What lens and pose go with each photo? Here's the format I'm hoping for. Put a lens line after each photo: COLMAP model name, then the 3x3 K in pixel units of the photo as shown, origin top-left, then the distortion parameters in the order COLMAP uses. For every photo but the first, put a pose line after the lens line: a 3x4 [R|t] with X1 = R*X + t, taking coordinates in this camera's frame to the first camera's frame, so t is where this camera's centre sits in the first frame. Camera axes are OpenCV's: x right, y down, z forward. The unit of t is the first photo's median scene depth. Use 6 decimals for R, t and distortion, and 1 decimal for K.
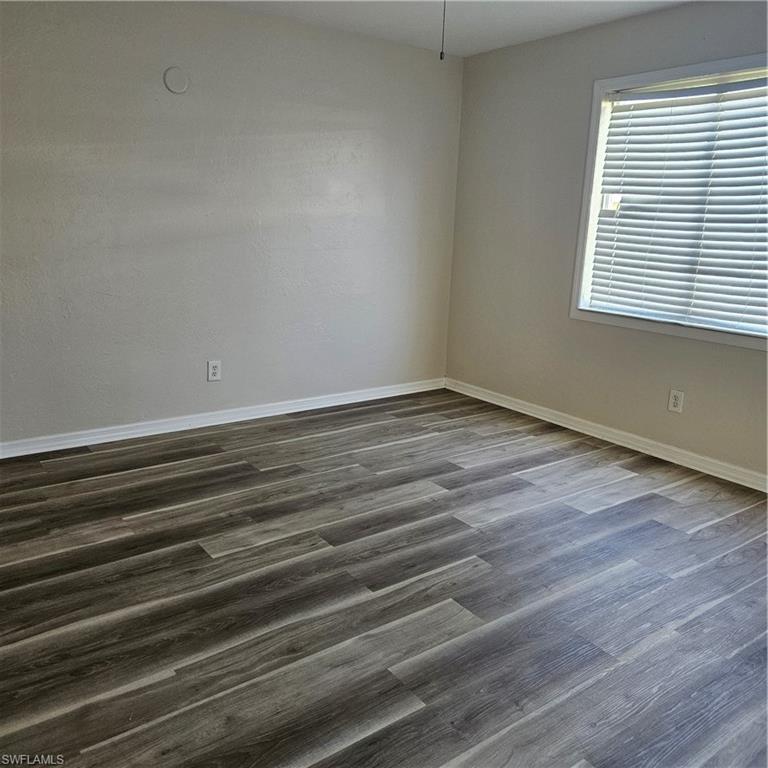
lens RADIAL K [[684.0, 0, 384.0], [0, 684.0, 384.0], [0, 0, 1]] dist [0.080501, -0.063274]
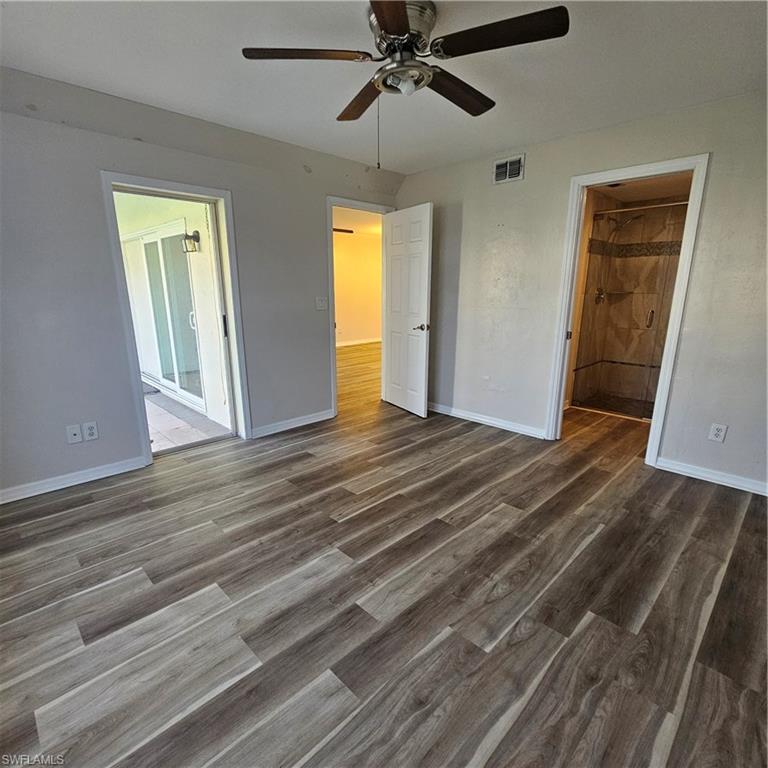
lens RADIAL K [[420.2, 0, 384.4], [0, 420.2, 399.9], [0, 0, 1]] dist [-0.000787, 0.002142]
pose [[-0.989195, 0.005212, -0.146515, 0.147679], [-0.066039, 0.876398, 0.477038, -0.354614], [0.130891, 0.481559, -0.866584, 1.465850]]
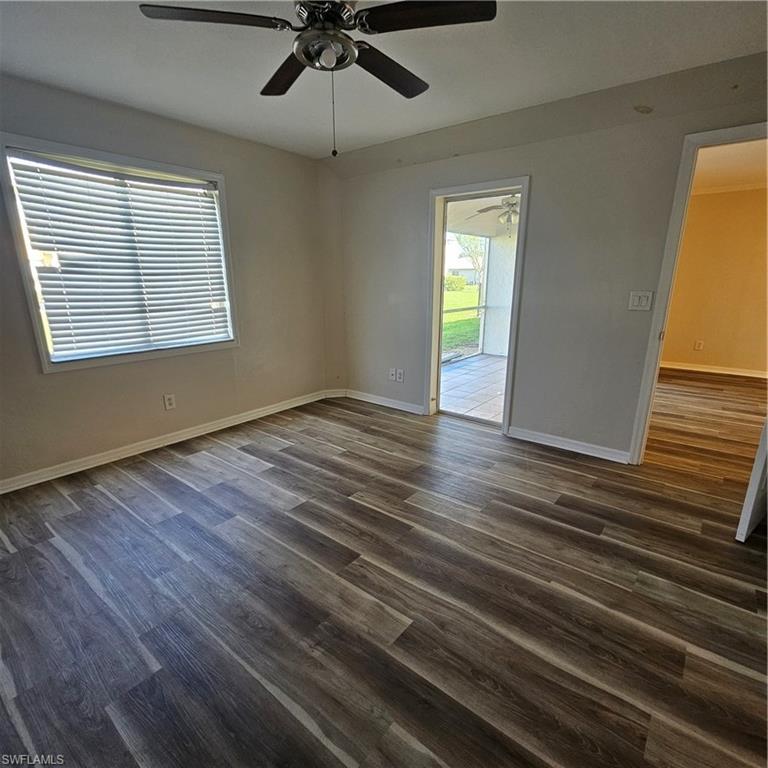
lens RADIAL K [[420.2, 0, 384.4], [0, 420.2, 399.9], [0, 0, 1]] dist [-0.000787, 0.002142]
pose [[-0.255079, -0.305587, 0.917361, -0.612781], [0.224077, 0.904236, 0.363521, -0.244489], [-0.940598, 0.298286, -0.162176, 0.898839]]
